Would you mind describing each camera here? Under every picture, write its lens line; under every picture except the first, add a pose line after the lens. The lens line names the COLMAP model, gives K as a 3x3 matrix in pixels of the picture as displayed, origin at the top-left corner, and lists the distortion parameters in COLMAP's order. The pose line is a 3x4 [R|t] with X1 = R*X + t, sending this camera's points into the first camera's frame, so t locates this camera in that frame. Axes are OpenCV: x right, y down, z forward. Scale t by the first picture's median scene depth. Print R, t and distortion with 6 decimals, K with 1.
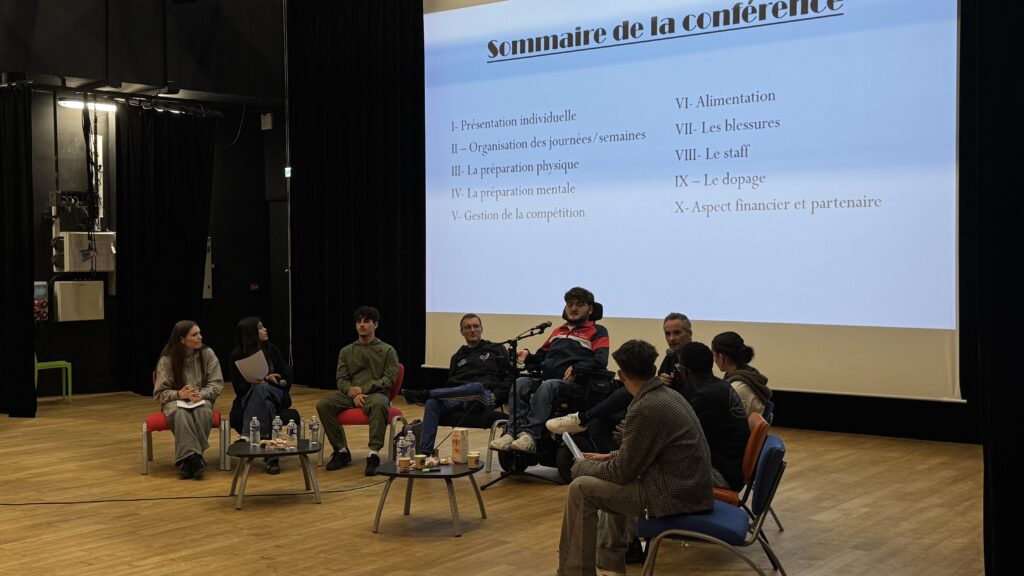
lens RADIAL K [[1274.6, 0, 512.0], [0, 1274.6, 288.0], [0, 0, 1]] dist [0.019429, -0.012252]
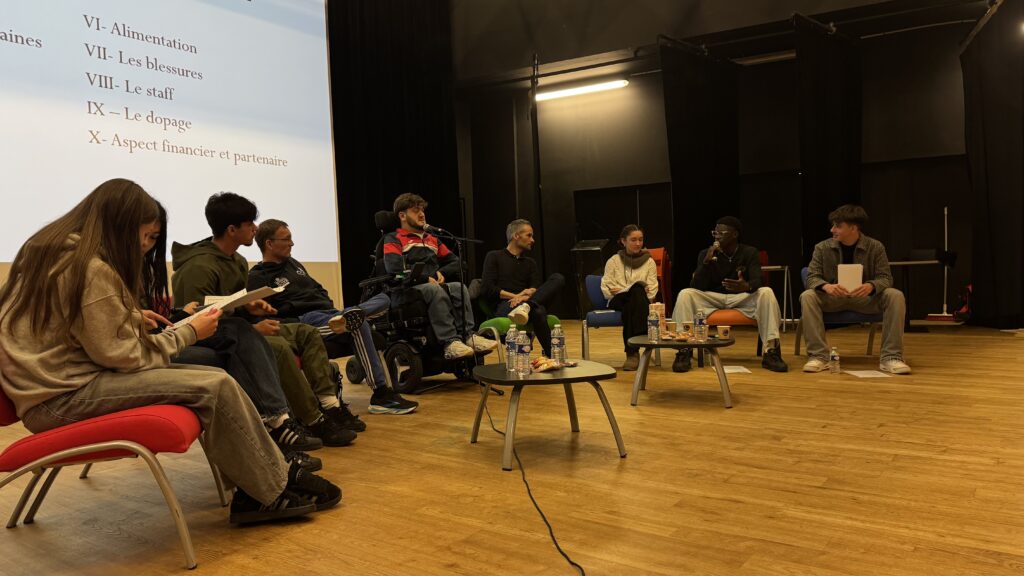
lens RADIAL K [[745.7, 0, 512.0], [0, 745.7, 288.0], [0, 0, 1]] dist [0.014291, 0.002648]
pose [[-0.033032, -0.012838, 0.999372, -0.421541], [0.052919, 0.998492, 0.014576, 0.052700], [-0.998052, 0.053368, -0.032303, 0.746084]]
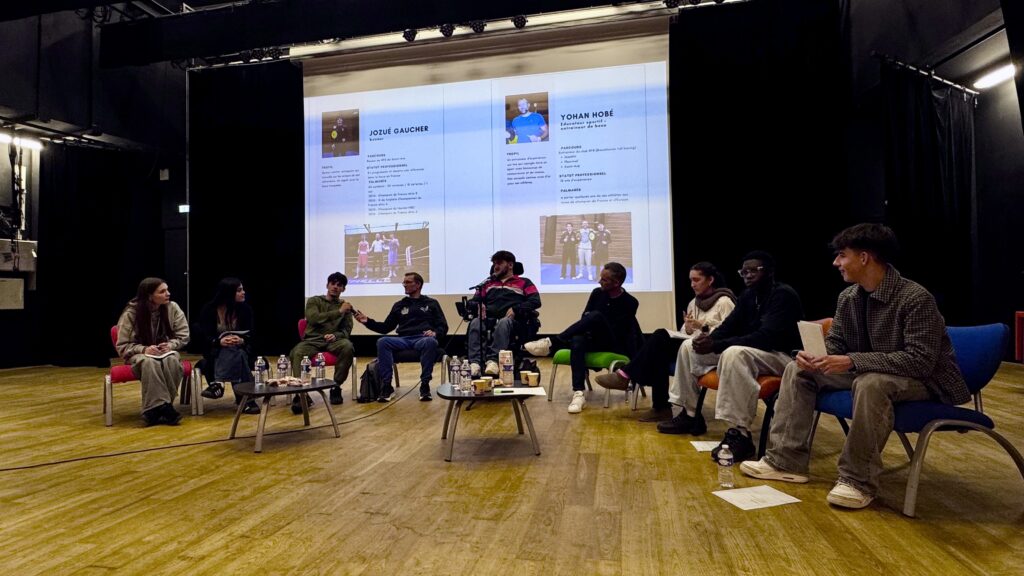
lens RADIAL K [[565.1, 0, 508.6], [0, 565.1, 280.7], [0, 0, 1]] dist [-0.003691, 0.001189]
pose [[0.906253, 0.004817, 0.422708, -0.153158], [0.021428, 0.998126, -0.057315, 0.050966], [-0.422192, 0.061000, 0.904452, 0.365948]]
